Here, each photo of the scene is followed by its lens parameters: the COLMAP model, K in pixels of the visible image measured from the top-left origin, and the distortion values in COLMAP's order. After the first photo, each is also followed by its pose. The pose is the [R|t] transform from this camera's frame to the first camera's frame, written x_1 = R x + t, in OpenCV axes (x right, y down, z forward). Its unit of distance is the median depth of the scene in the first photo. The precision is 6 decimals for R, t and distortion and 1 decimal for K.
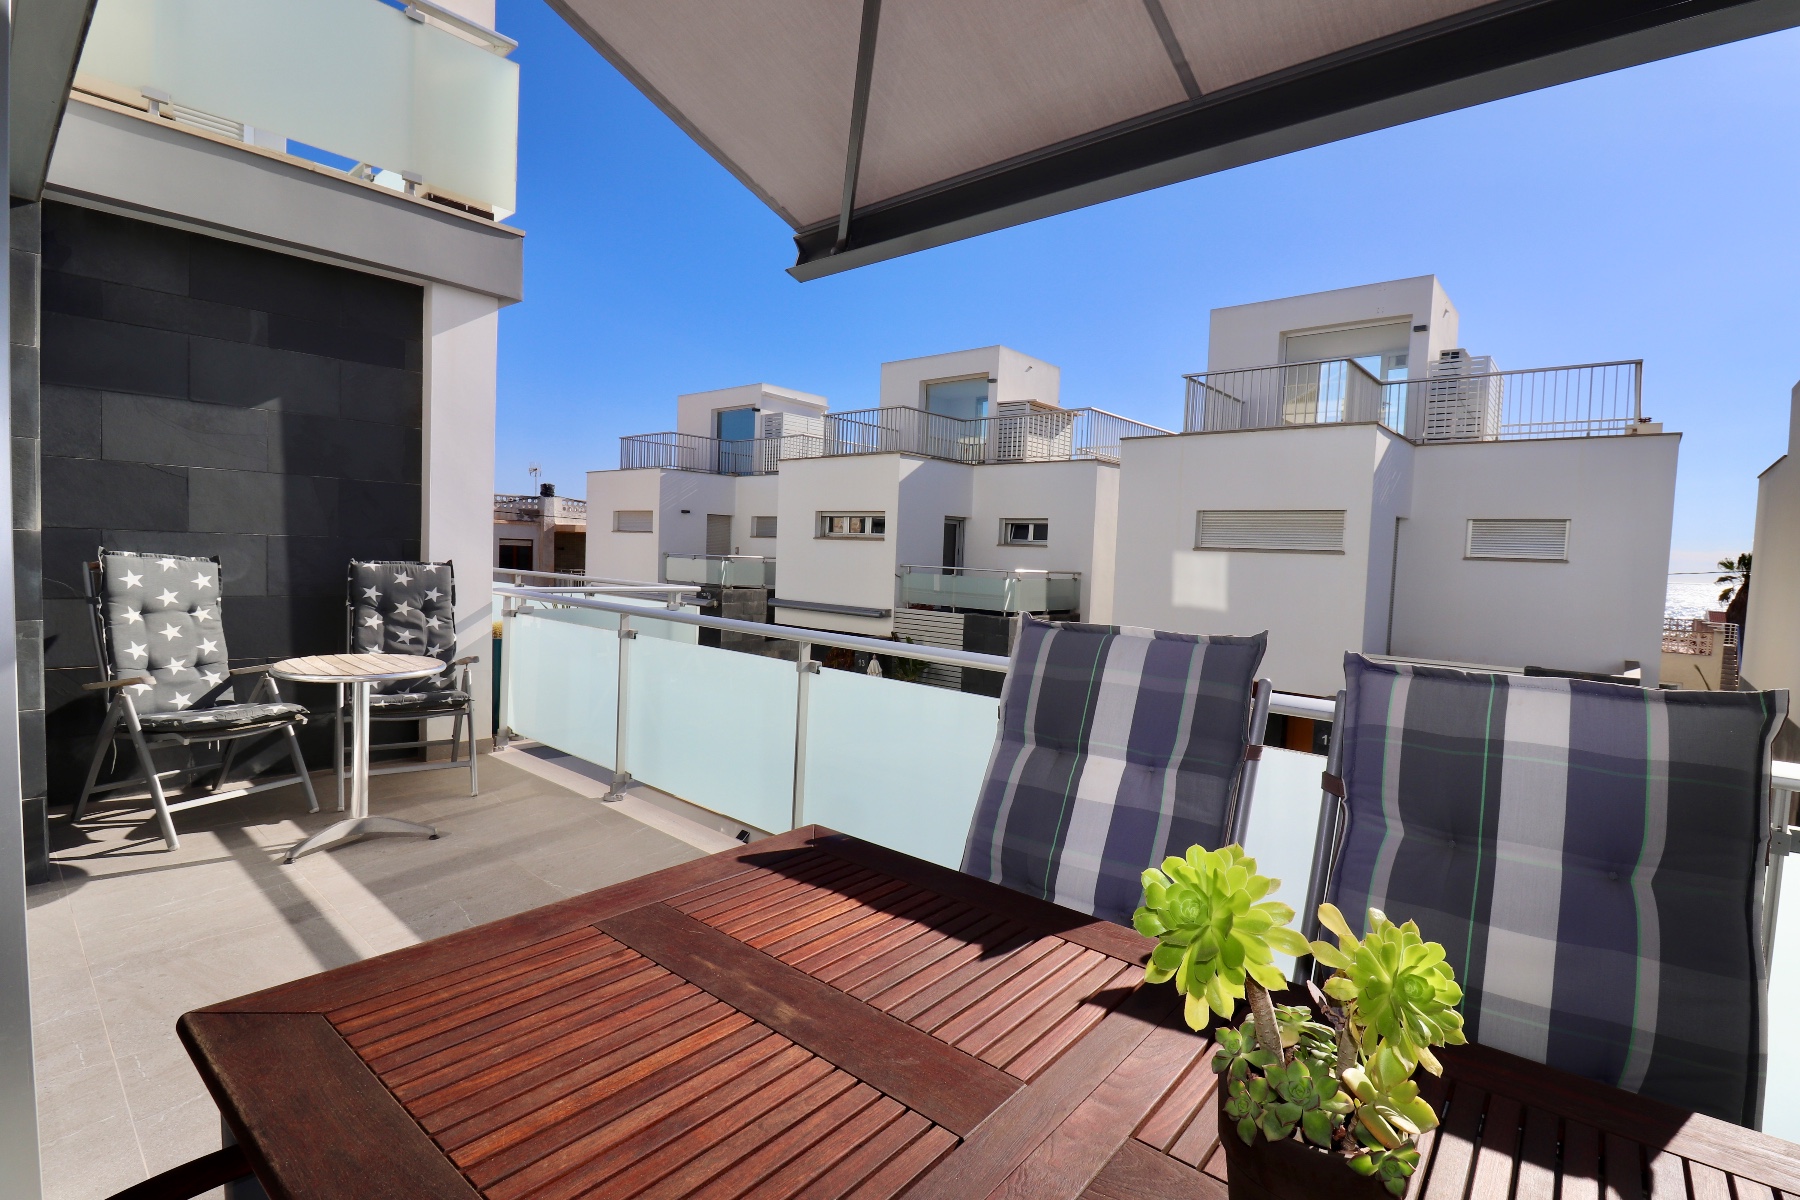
lens RADIAL K [[836.8, 0, 908.4], [0, 836.8, 600.2], [0, 0, 1]] dist [-0.000603, -0.010875]
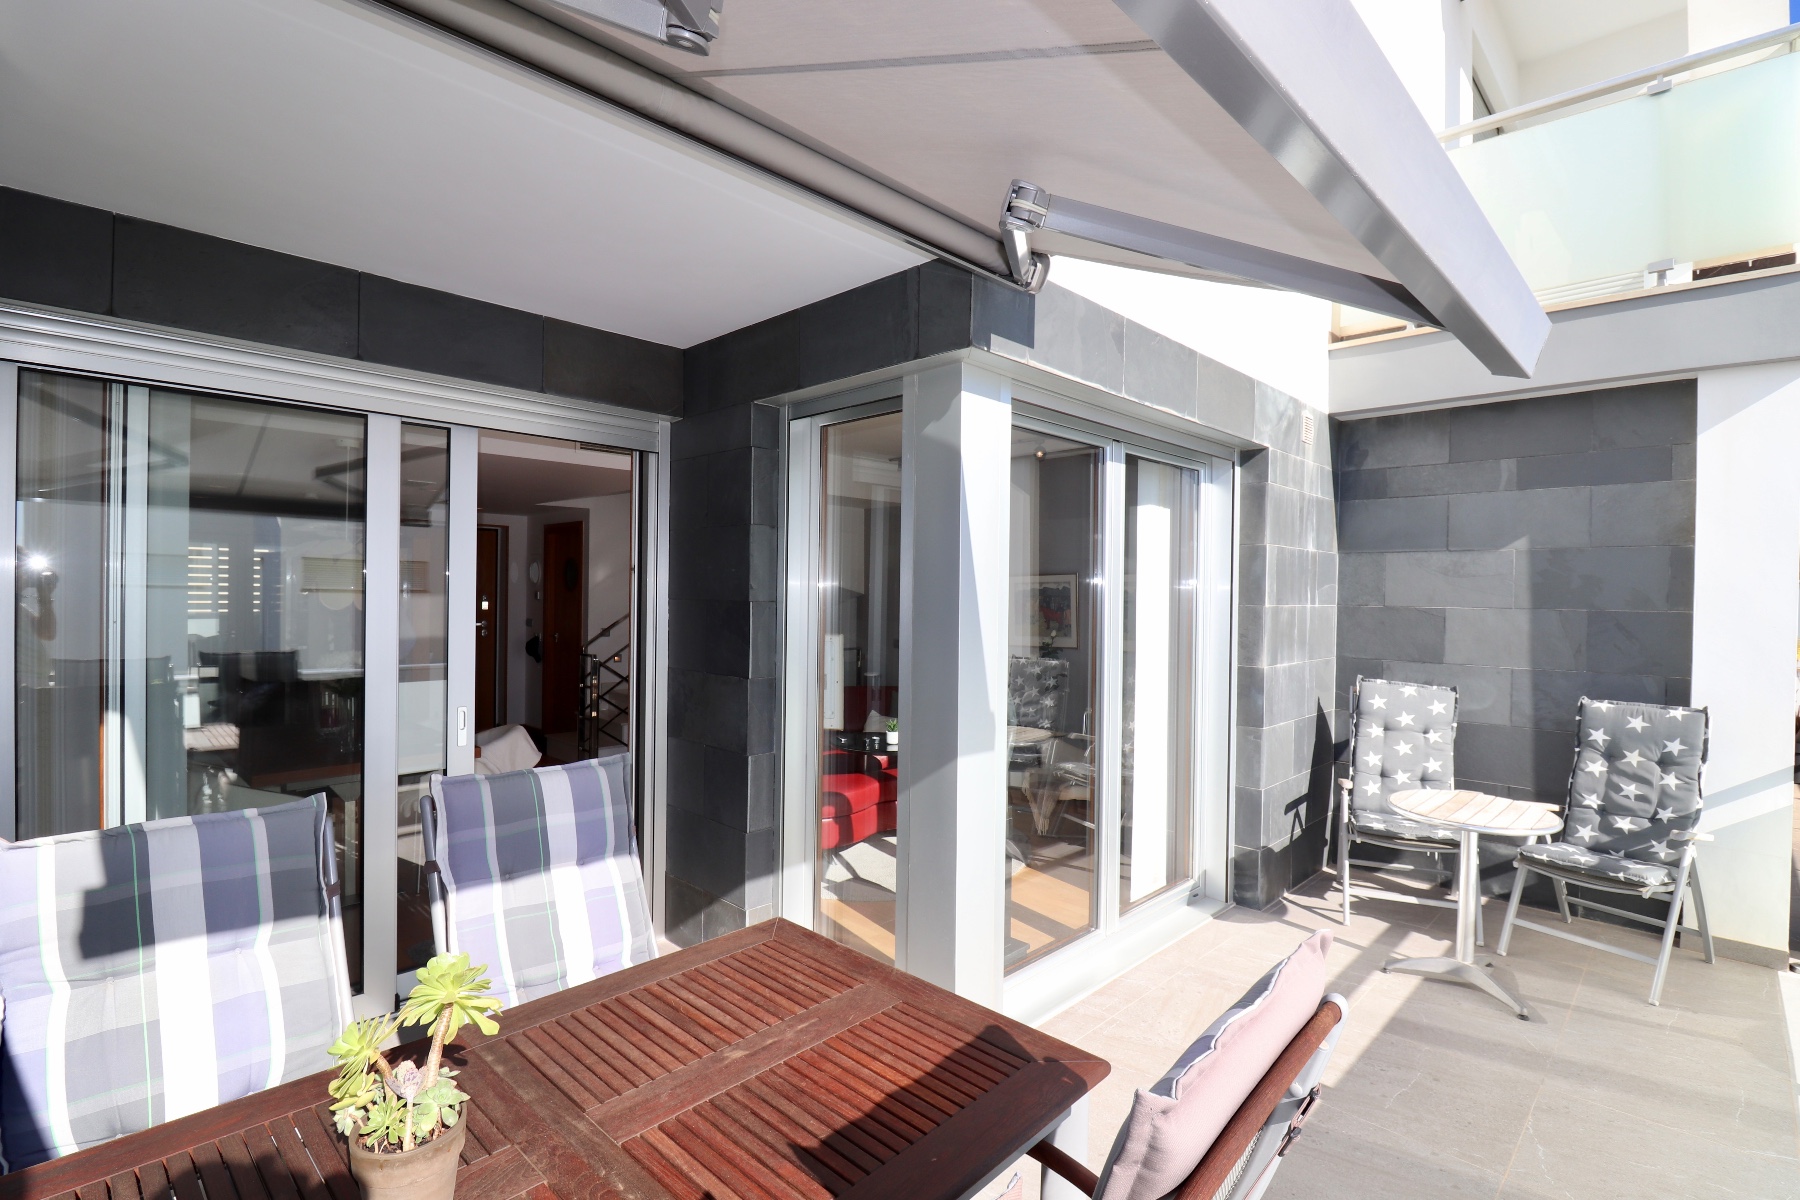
lens RADIAL K [[836.8, 0, 908.4], [0, 836.8, 600.2], [0, 0, 1]] dist [-0.000603, -0.010875]
pose [[-0.052111, -0.033018, -0.998095, 0.341653], [-0.073775, 0.996850, -0.029125, -0.082059], [0.995912, 0.072117, -0.054383, 0.317107]]
